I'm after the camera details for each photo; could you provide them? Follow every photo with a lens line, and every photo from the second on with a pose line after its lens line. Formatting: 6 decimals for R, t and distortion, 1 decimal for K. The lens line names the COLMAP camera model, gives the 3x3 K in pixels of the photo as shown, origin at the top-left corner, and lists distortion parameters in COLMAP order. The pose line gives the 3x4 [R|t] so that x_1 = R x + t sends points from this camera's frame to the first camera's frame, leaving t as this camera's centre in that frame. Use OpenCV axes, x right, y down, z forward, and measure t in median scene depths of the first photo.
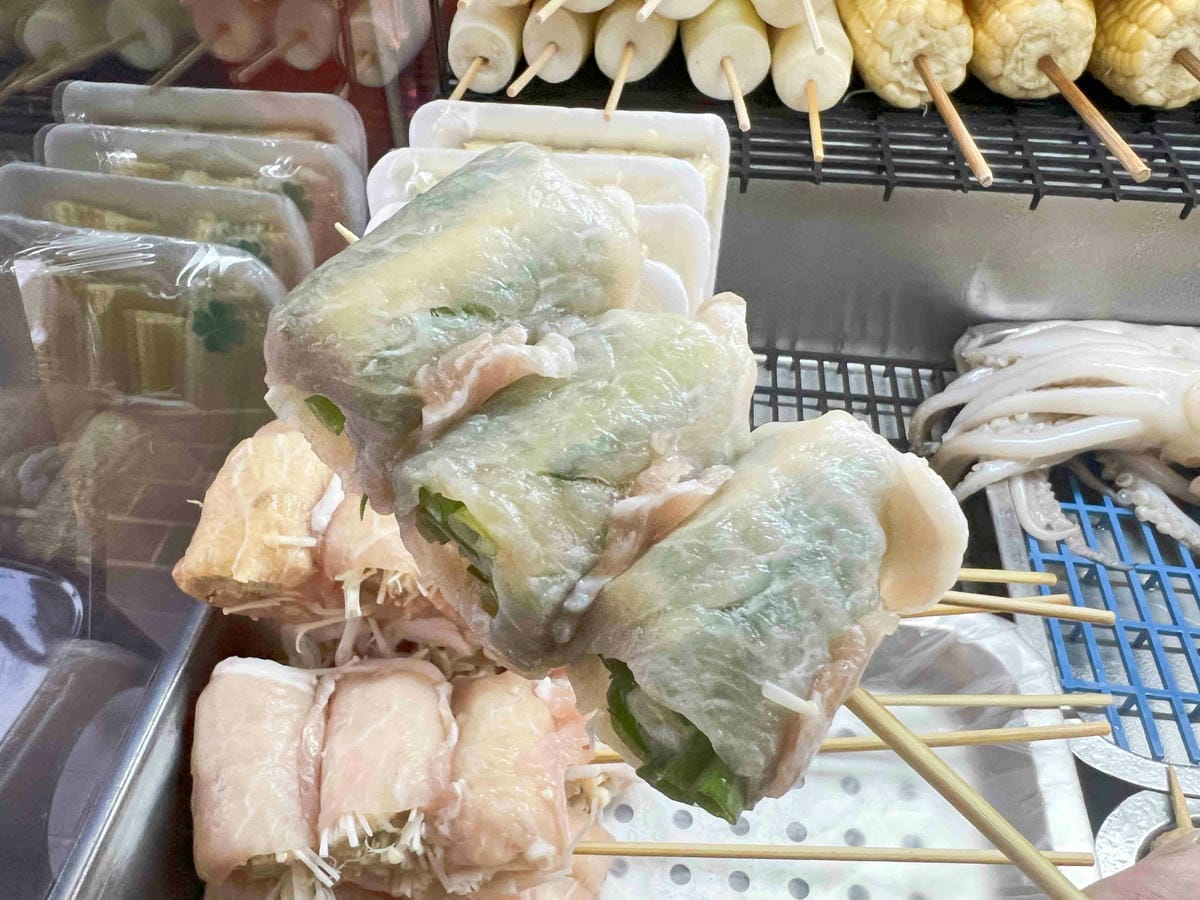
lens RADIAL K [[921.3, 0, 594.3], [0, 921.3, 520.7], [0, 0, 1]] dist [-0.010929, 0.001223]
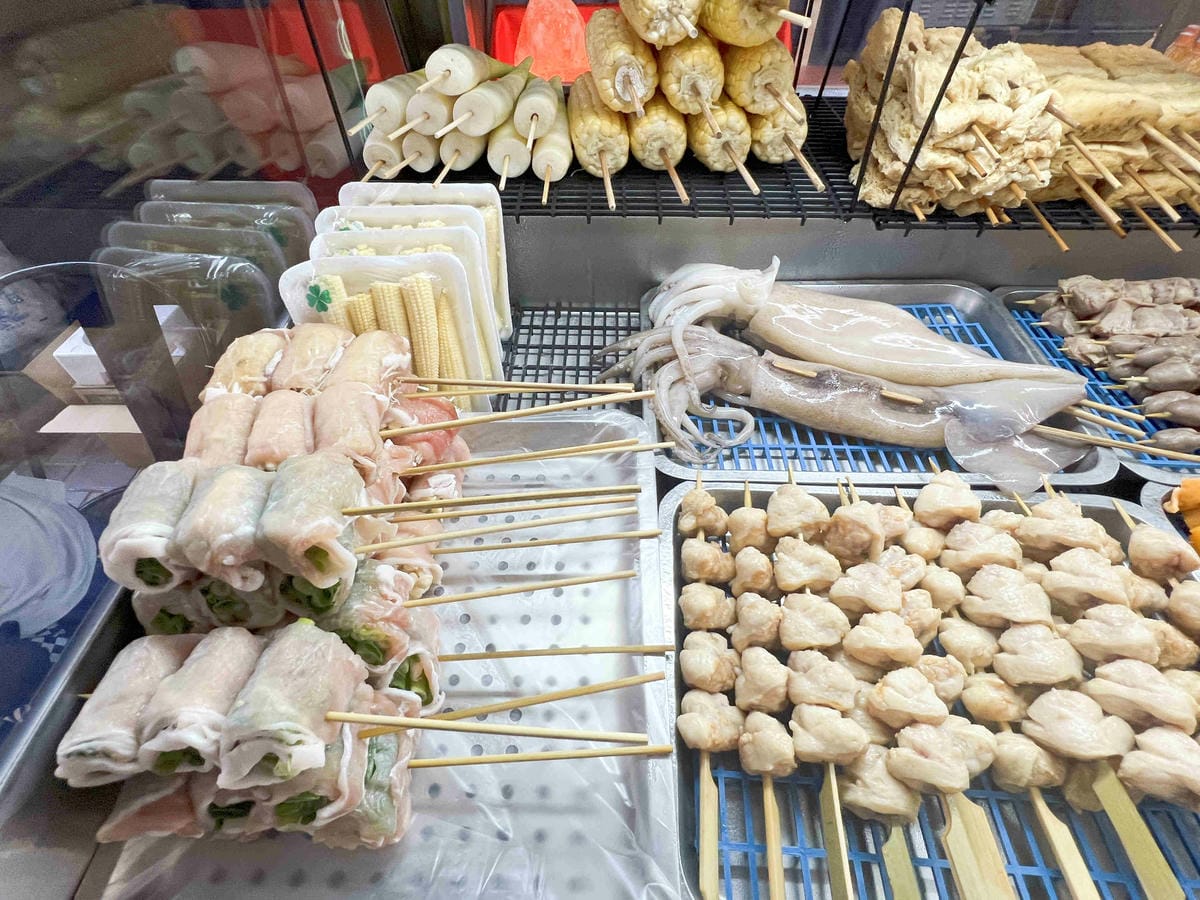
lens RADIAL K [[567.4, 0, 602.8], [0, 567.4, 448.3], [0, 0, 1]] dist [-0.000462, 0.000407]
pose [[0.994377, -0.075061, 0.074696, 0.239797], [0.075280, 0.997162, -0.000111, 0.156354], [-0.074476, 0.005734, 0.997206, -0.256660]]
